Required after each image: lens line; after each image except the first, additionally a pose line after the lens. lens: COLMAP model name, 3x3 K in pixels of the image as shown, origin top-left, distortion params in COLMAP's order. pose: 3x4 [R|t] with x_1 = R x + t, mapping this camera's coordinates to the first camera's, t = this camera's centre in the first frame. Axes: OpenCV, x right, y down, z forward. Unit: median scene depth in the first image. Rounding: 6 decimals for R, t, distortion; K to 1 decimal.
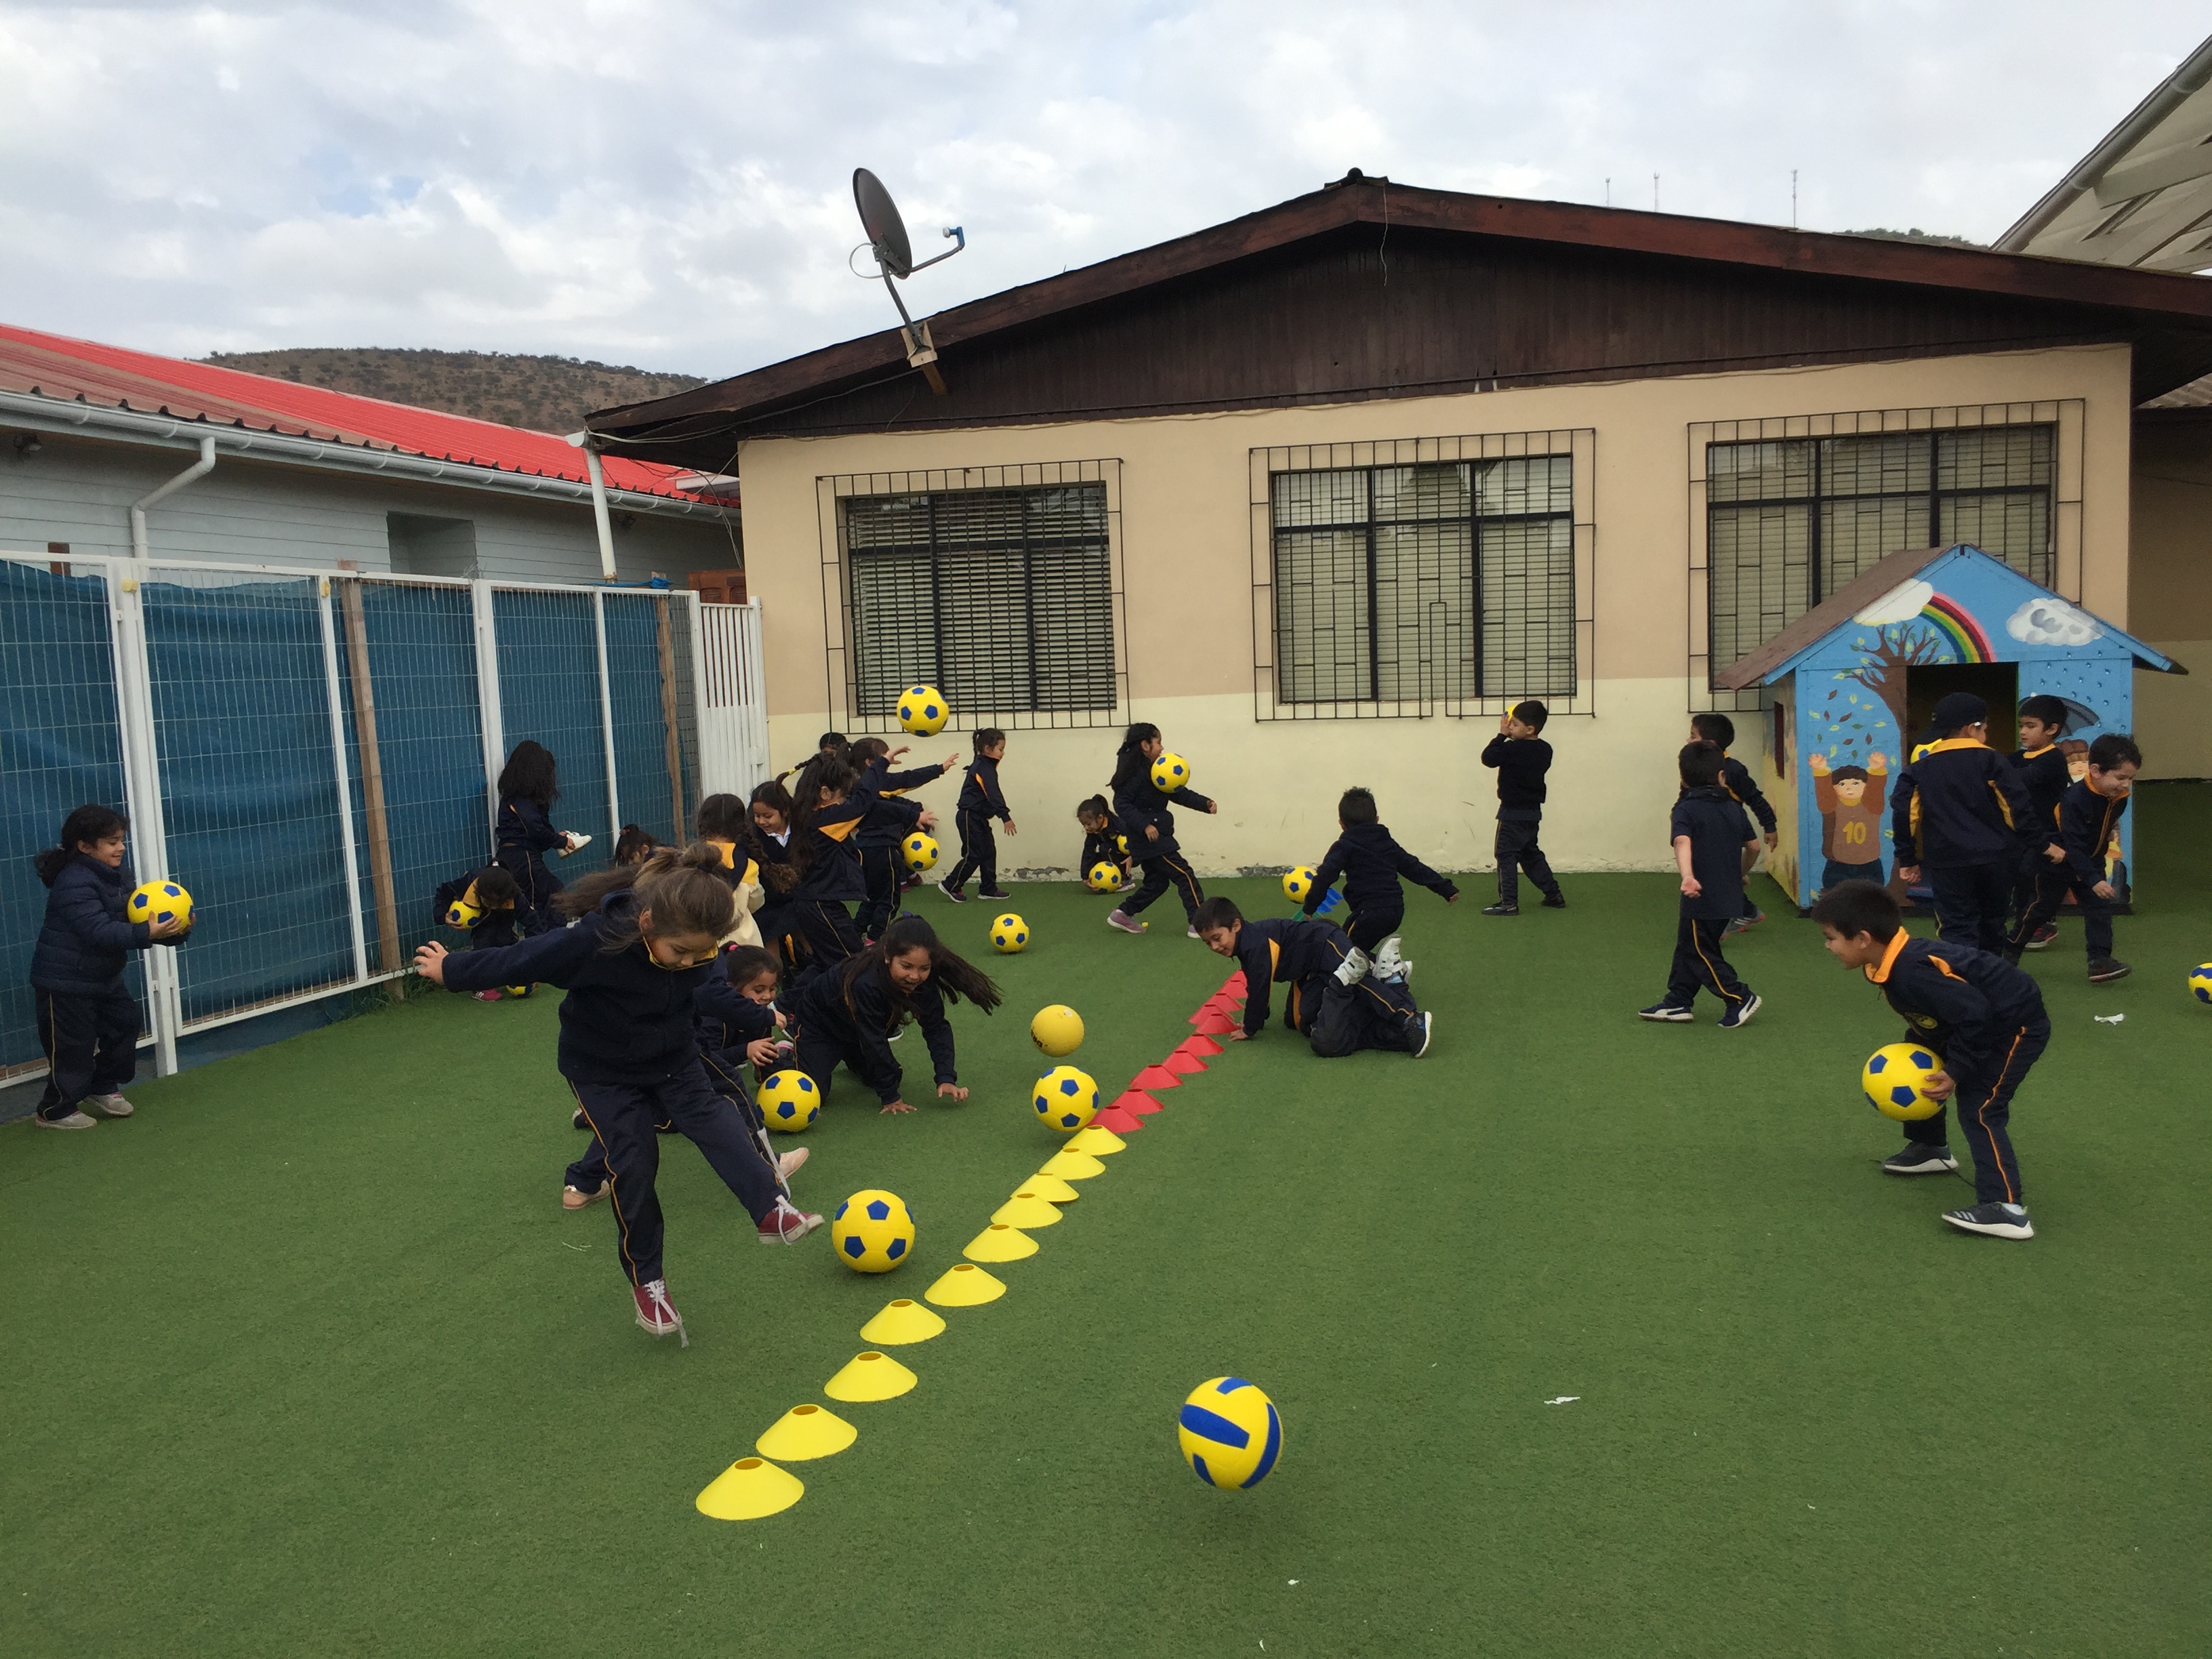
lens RADIAL K [[1932.7, 0, 1127.5], [0, 1932.7, 833.7], [0, 0, 1]] dist [0.101910, -0.129851]
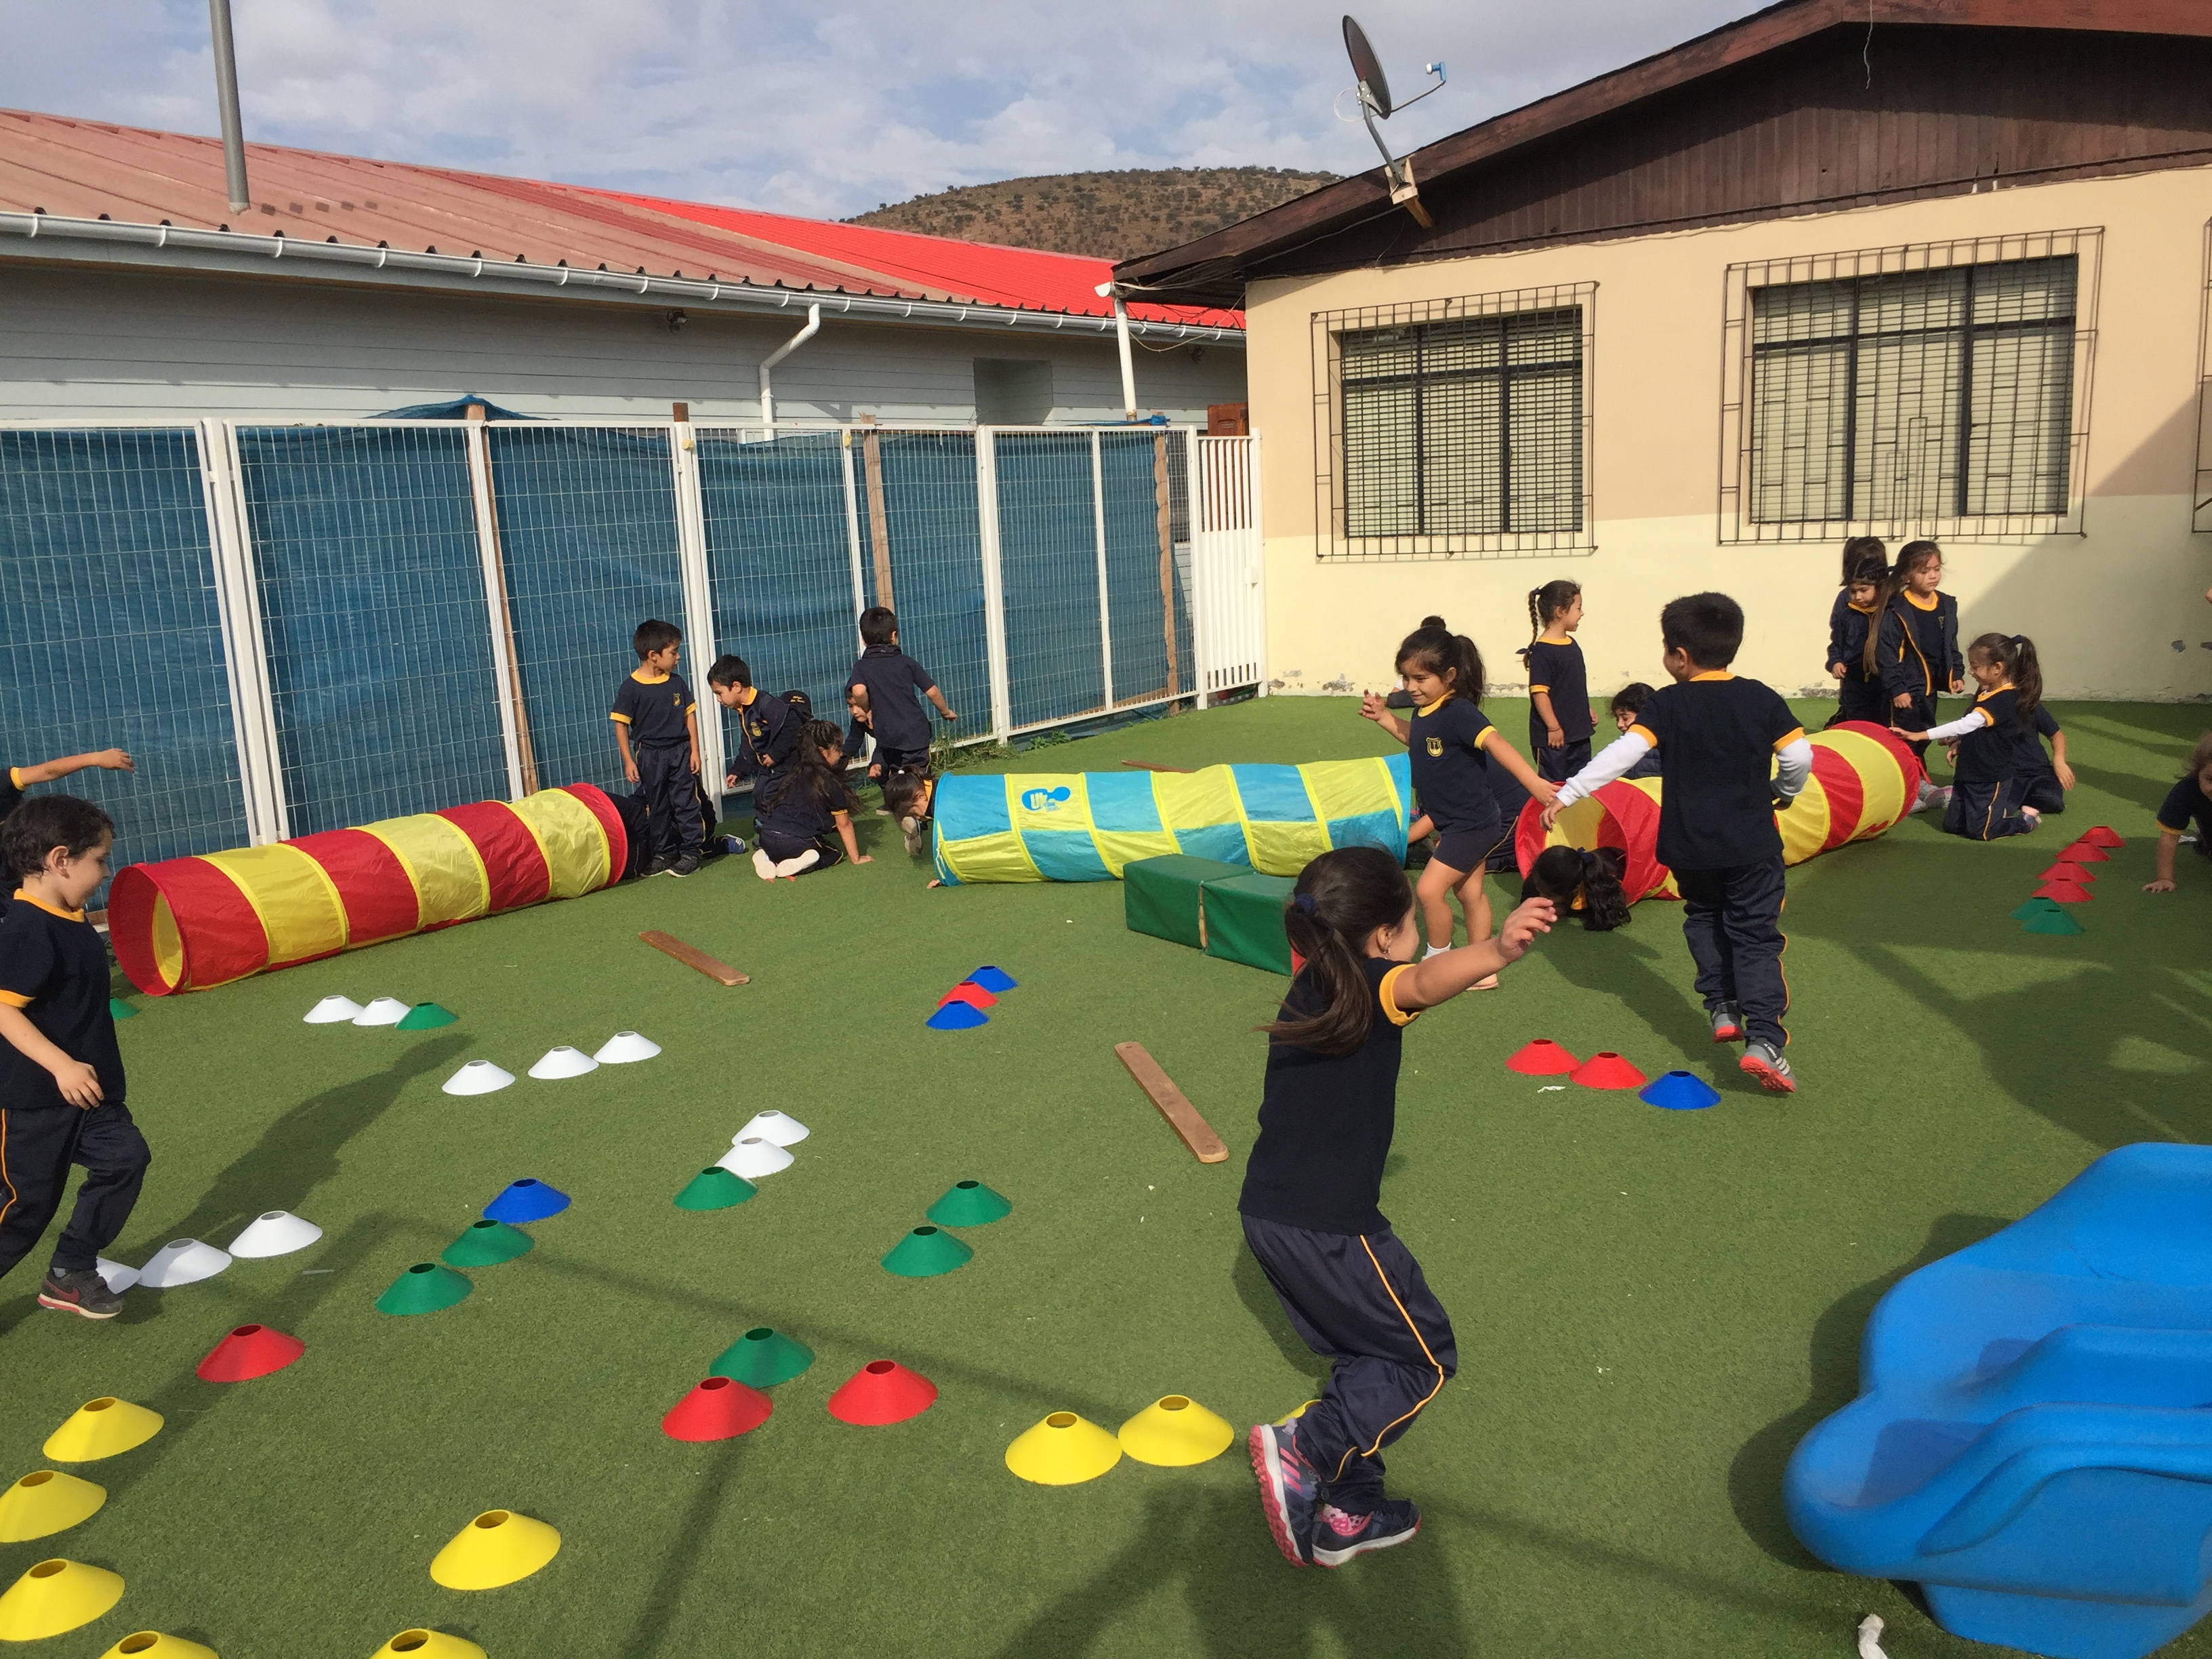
lens RADIAL K [[1932.7, 0, 1099.2], [0, 1932.7, 847.5], [0, 0, 1]] dist [0.101910, -0.129851]
pose [[0.936220, 0.055432, -0.347014, 0.127585], [-0.019448, 0.994140, 0.106334, -0.001991], [0.350875, -0.092804, 0.931812, -0.078395]]
